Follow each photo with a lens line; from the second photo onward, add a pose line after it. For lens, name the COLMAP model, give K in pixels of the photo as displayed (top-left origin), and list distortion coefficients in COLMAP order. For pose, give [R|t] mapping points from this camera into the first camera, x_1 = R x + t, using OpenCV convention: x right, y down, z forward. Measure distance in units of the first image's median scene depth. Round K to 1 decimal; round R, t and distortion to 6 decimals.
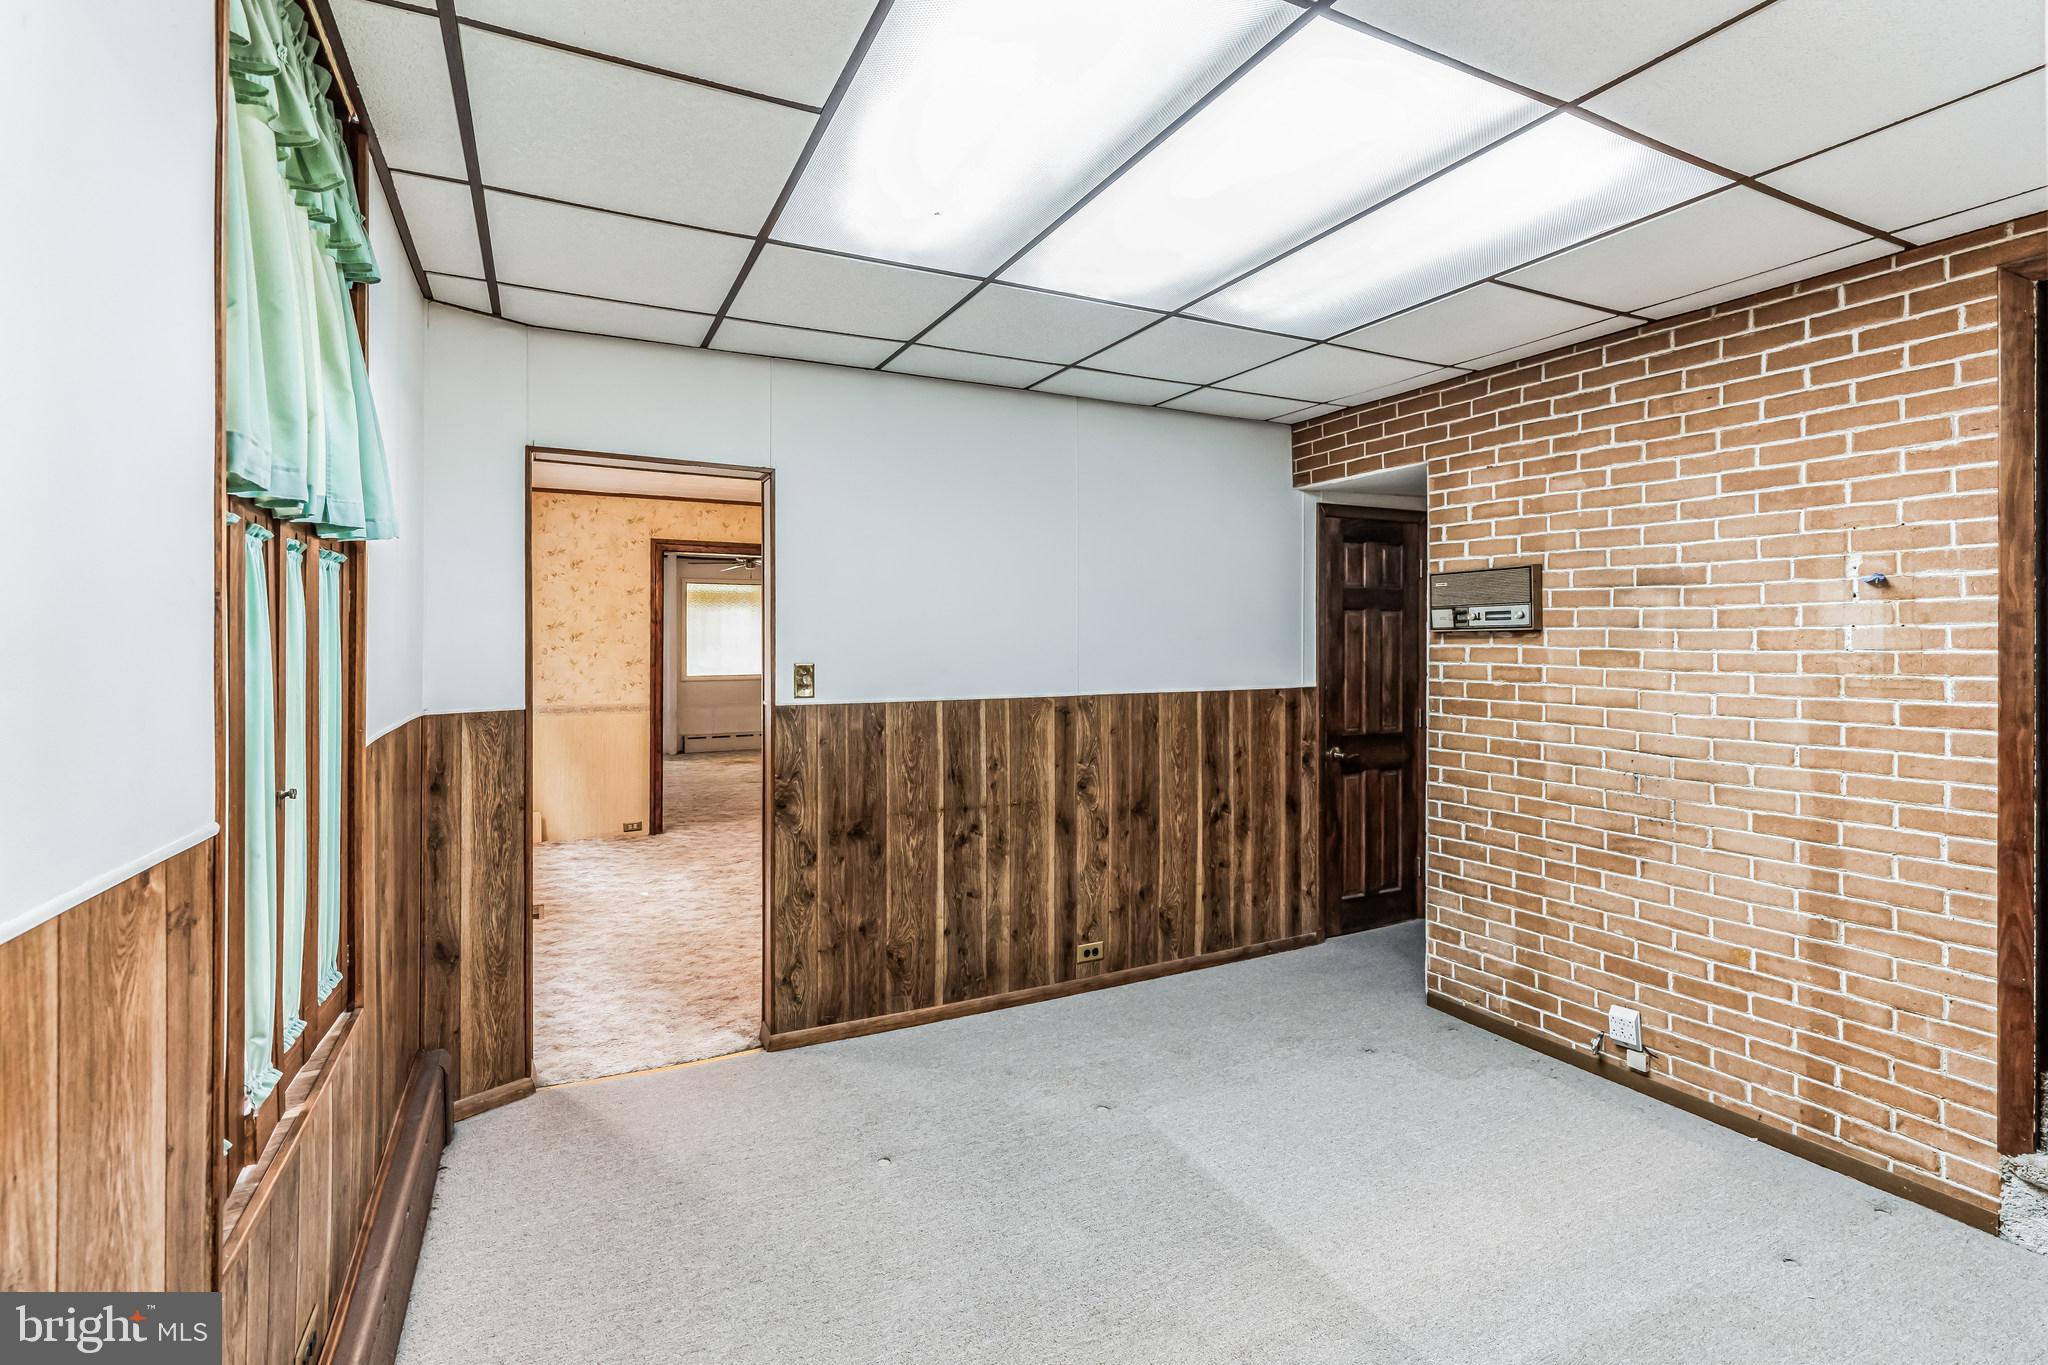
lens RADIAL K [[939.5, 0, 1013.9], [0, 939.5, 644.0], [0, 0, 1]] dist [0.000314, 0.000412]
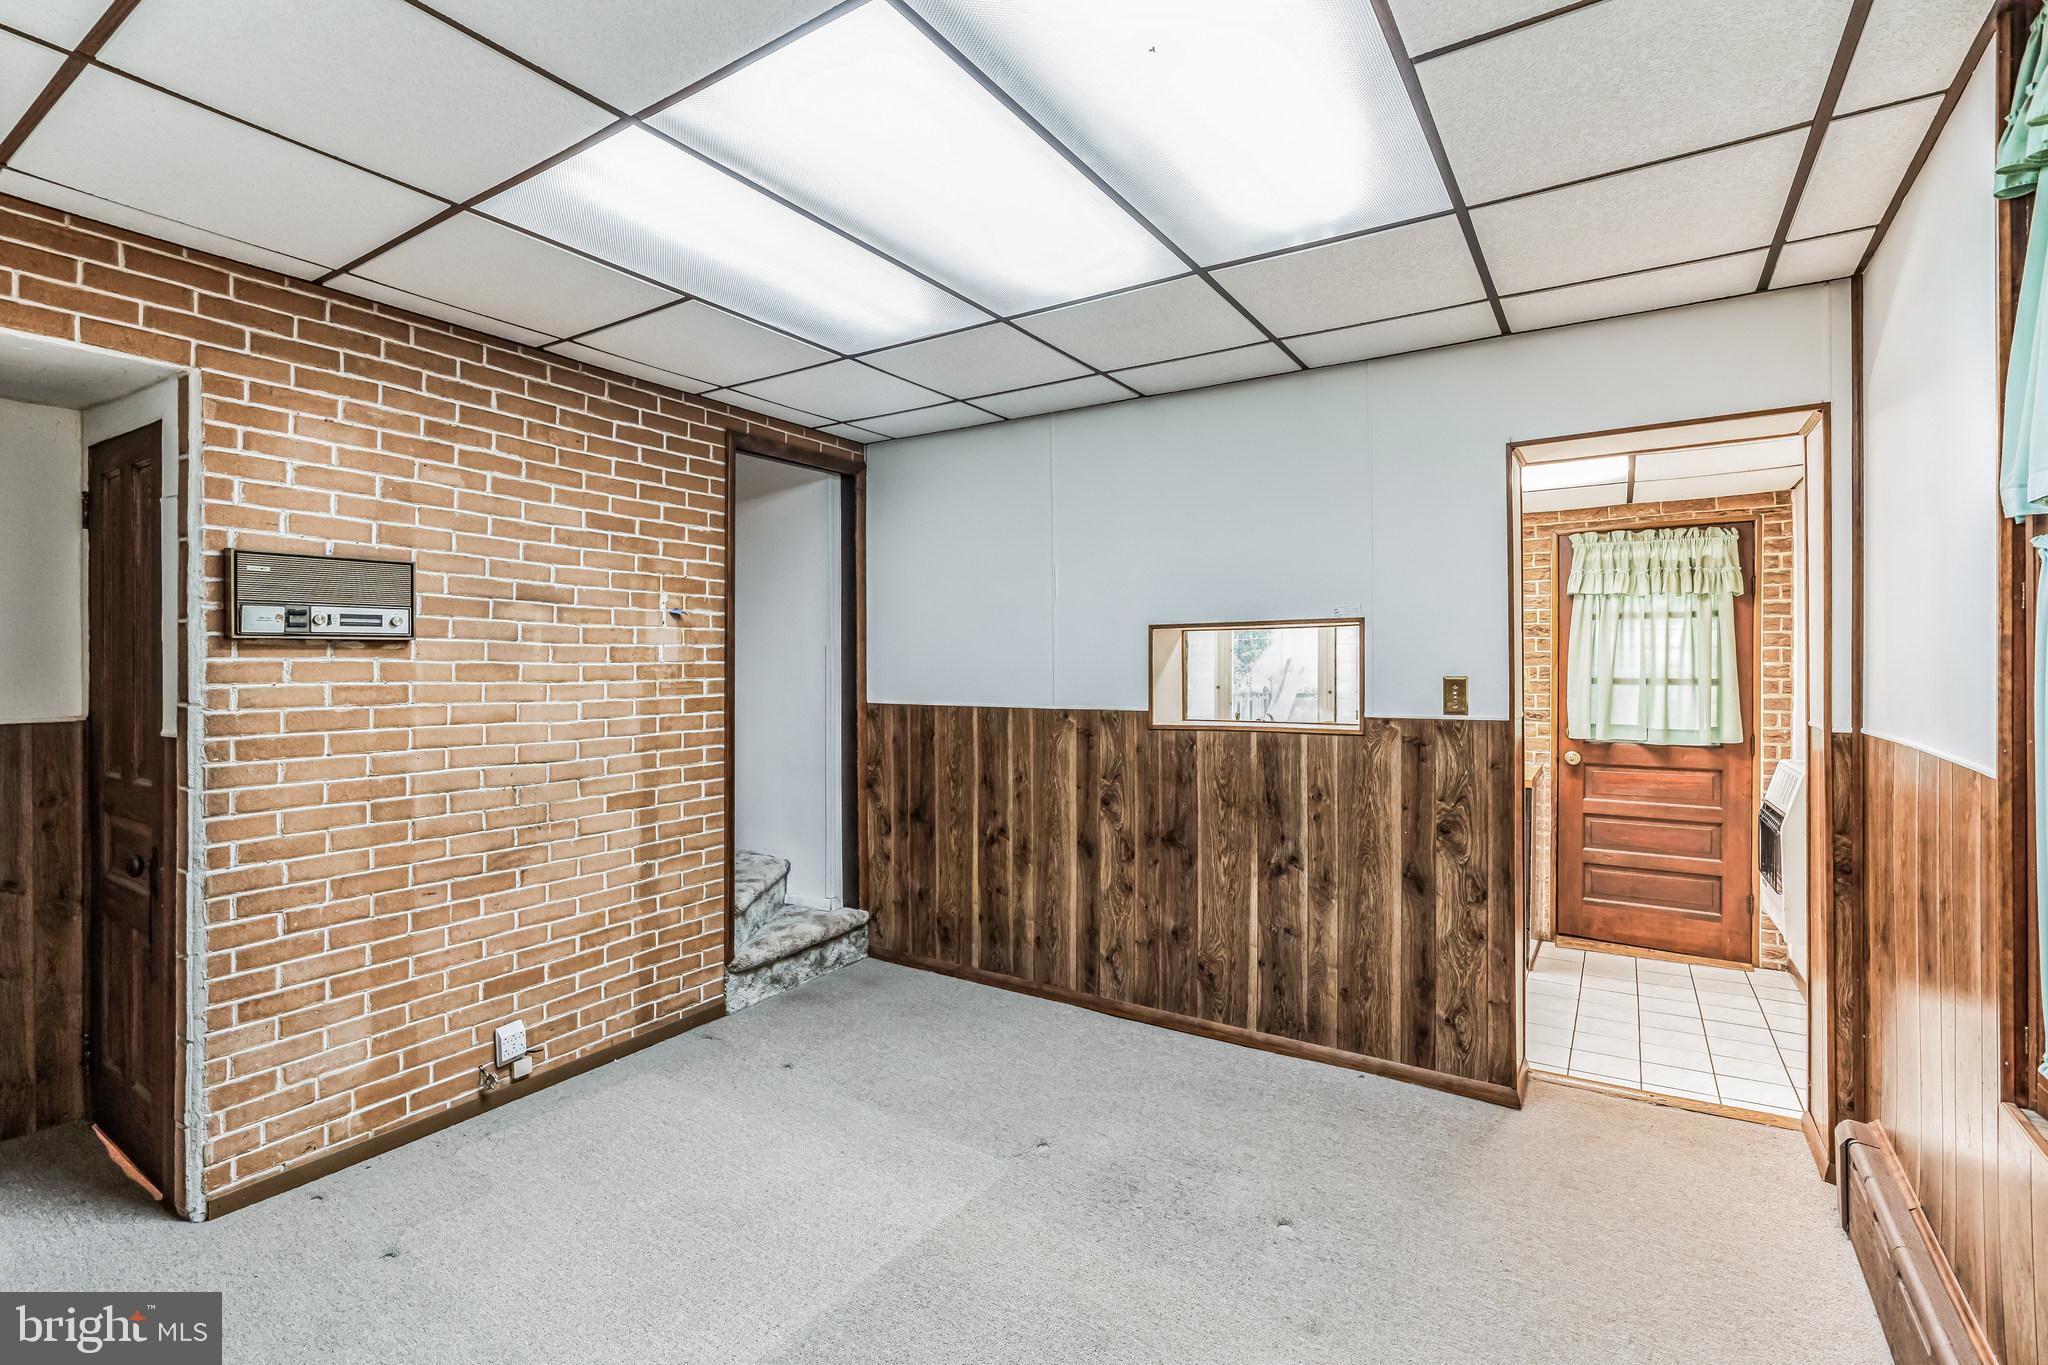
lens RADIAL K [[934.3, 0, 1024.1], [0, 934.3, 658.6], [0, 0, 1]] dist [-0.003697, 0.001367]
pose [[-0.505694, -0.001208, 0.862712, -0.475928], [-0.001470, 0.999999, 0.000538, -0.000032], [-0.862712, -0.000996, -0.505695, 1.032155]]
